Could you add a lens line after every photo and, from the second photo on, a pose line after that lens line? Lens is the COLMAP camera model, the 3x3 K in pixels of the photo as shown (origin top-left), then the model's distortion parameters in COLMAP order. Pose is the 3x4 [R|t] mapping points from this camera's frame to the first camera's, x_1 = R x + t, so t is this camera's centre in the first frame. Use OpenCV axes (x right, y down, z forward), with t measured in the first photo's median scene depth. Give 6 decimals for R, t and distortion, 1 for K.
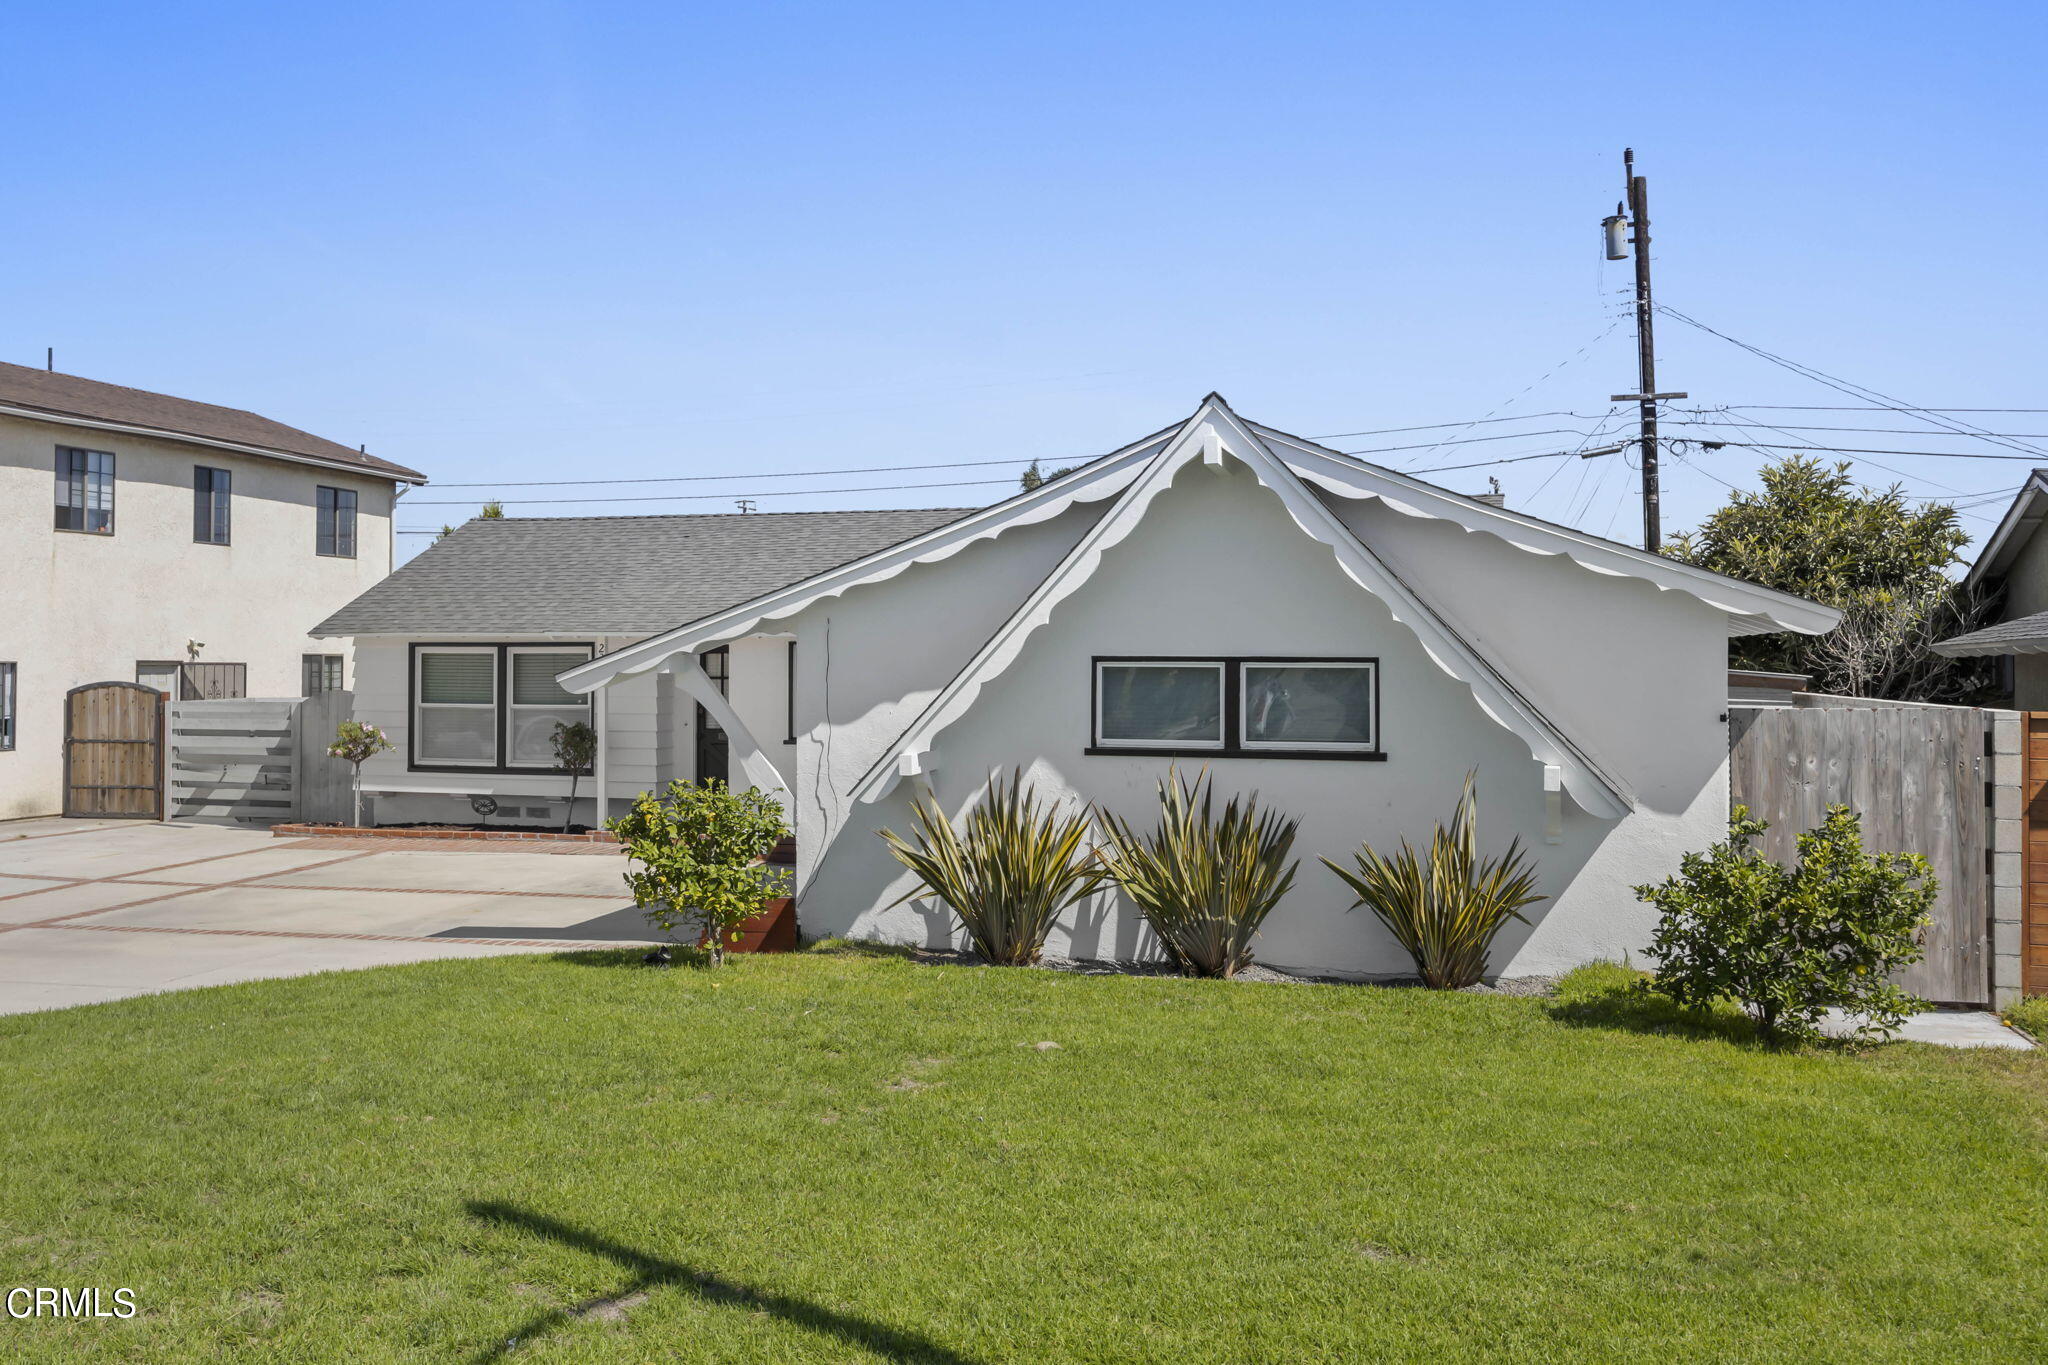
lens RADIAL K [[1699.7, 0, 1021.6], [0, 1699.7, 644.6], [0, 0, 1]] dist [-0.001418, -0.001794]
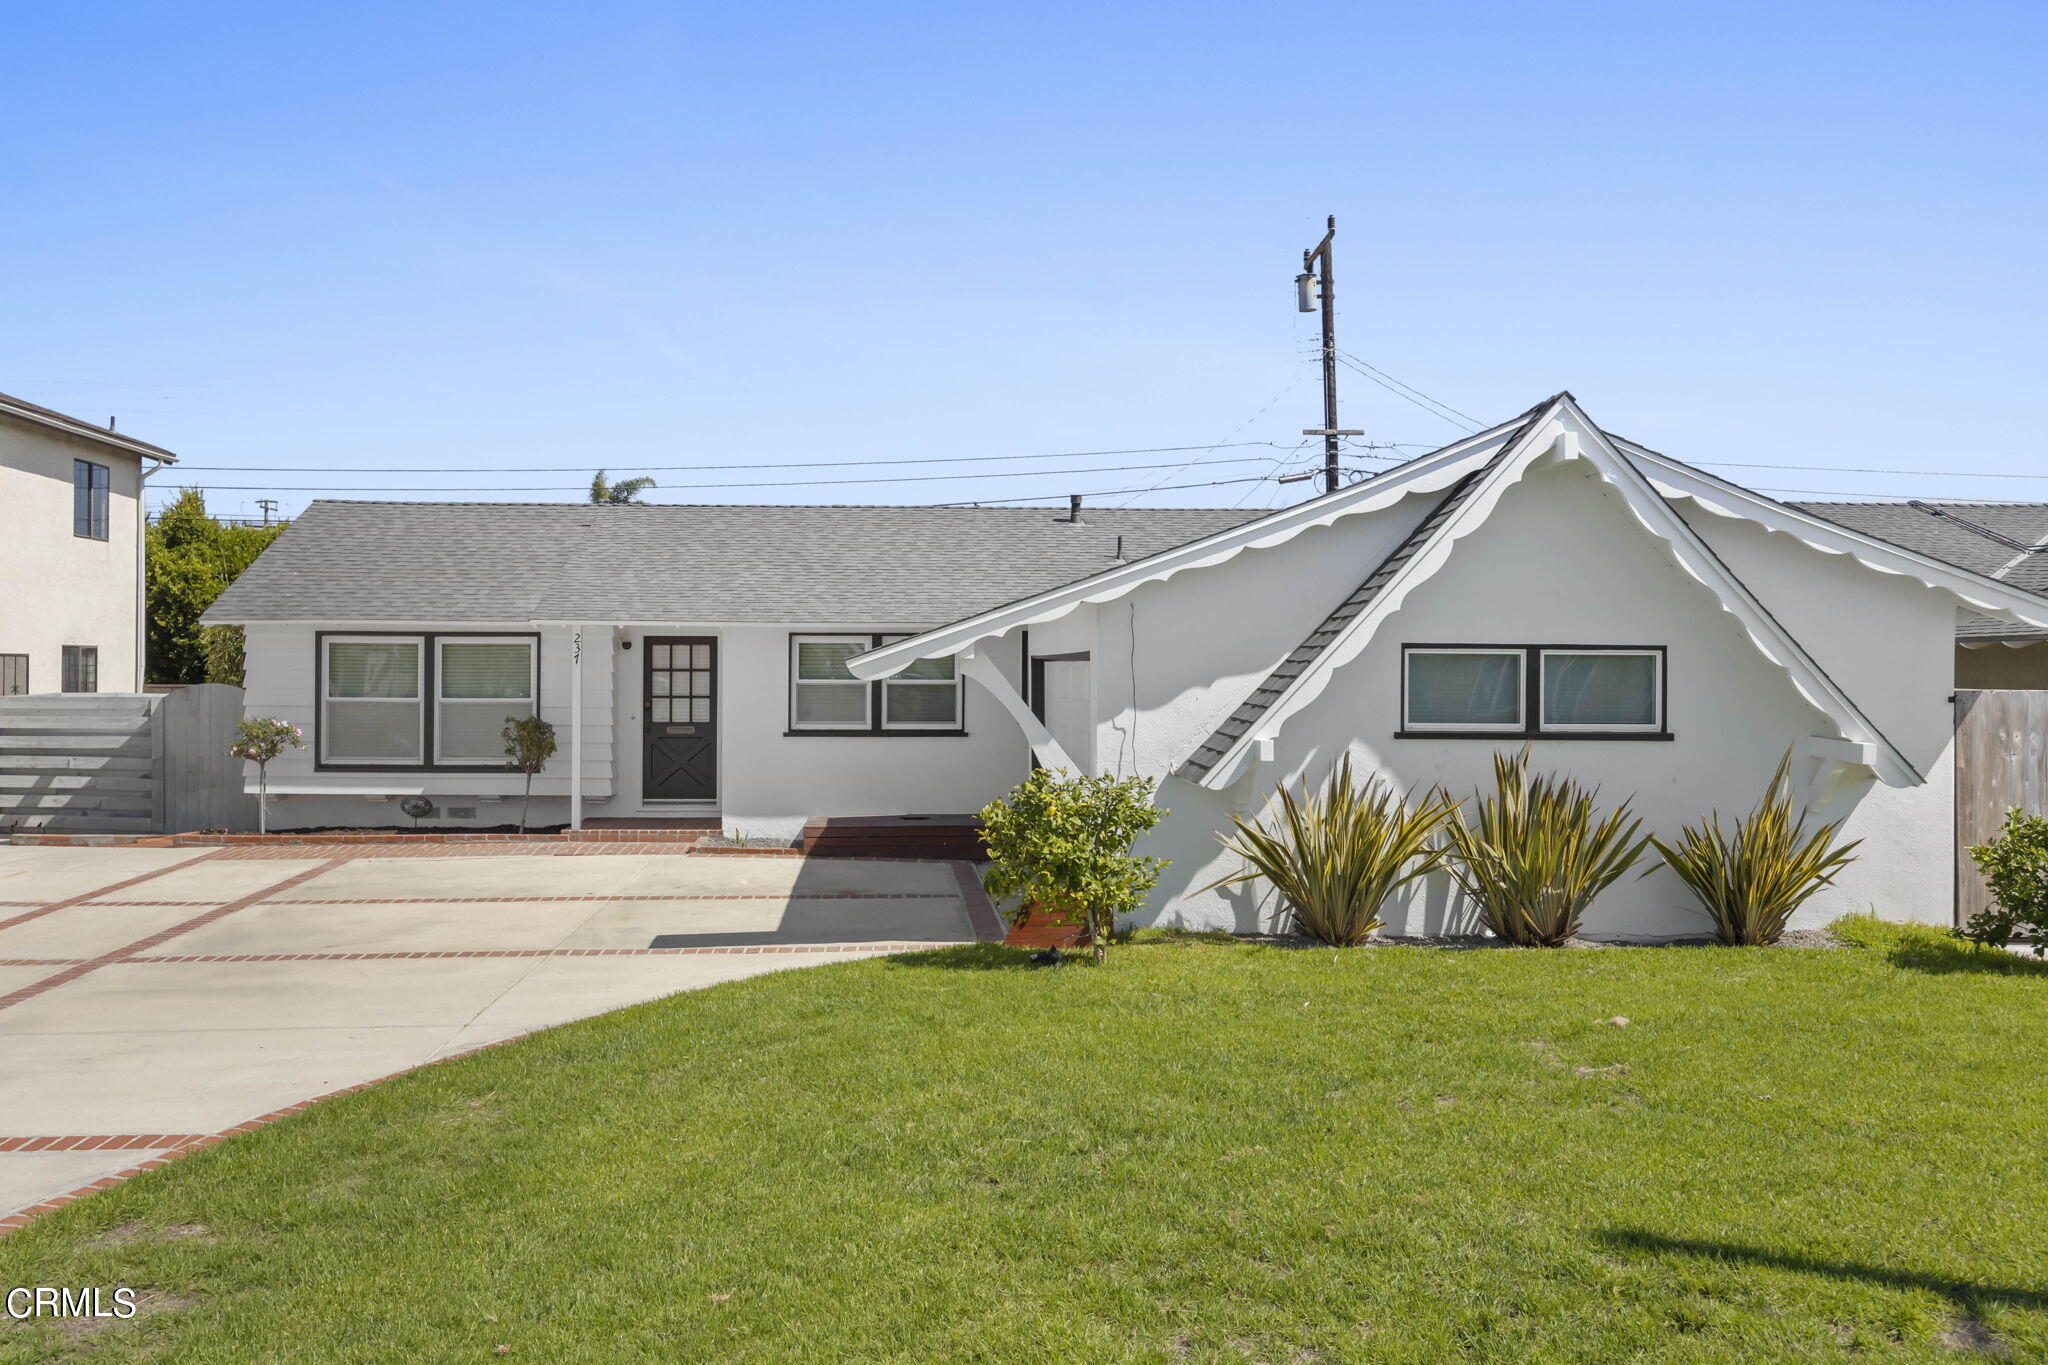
lens RADIAL K [[1537.9, 0, 995.5], [0, 1537.9, 676.2], [0, 0, 1]] dist [0.001991, 0.001687]
pose [[0.954167, 0.000865, 0.299274, -0.264773], [-0.006171, 0.999840, 0.016785, 0.007136], [-0.299212, -0.017862, 0.954019, 0.101806]]
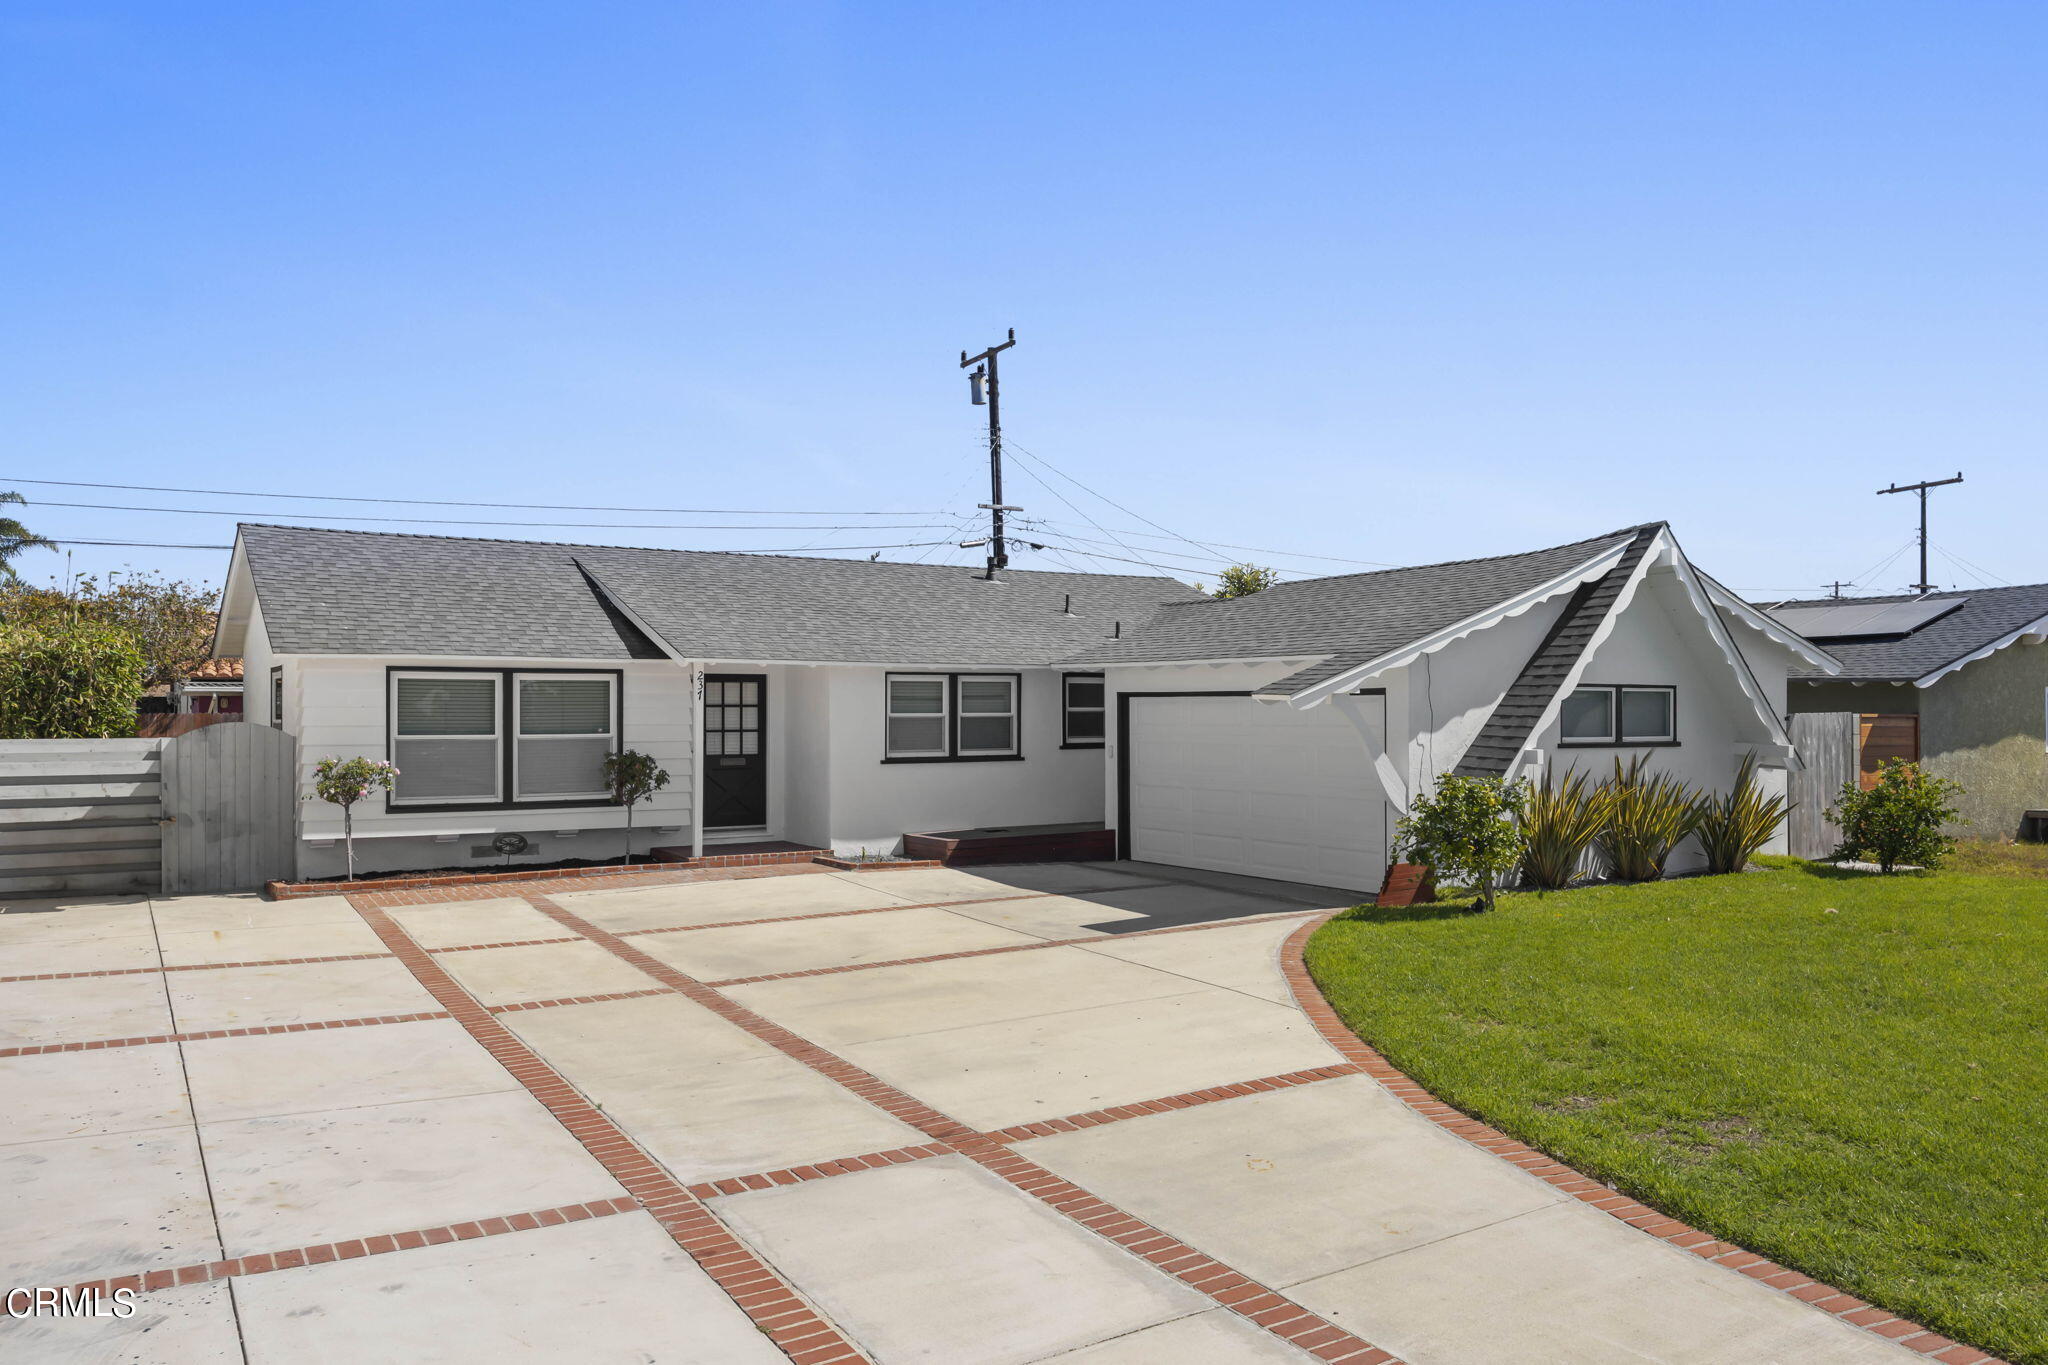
lens RADIAL K [[1385.1, 0, 1102.2], [0, 1385.1, 713.6], [0, 0, 1]] dist [-0.001370, -0.001564]
pose [[0.688263, -0.005030, 0.725443, -0.637449], [-0.007165, 0.999880, 0.013731, 0.011069], [-0.725426, -0.014648, 0.688145, 0.248827]]
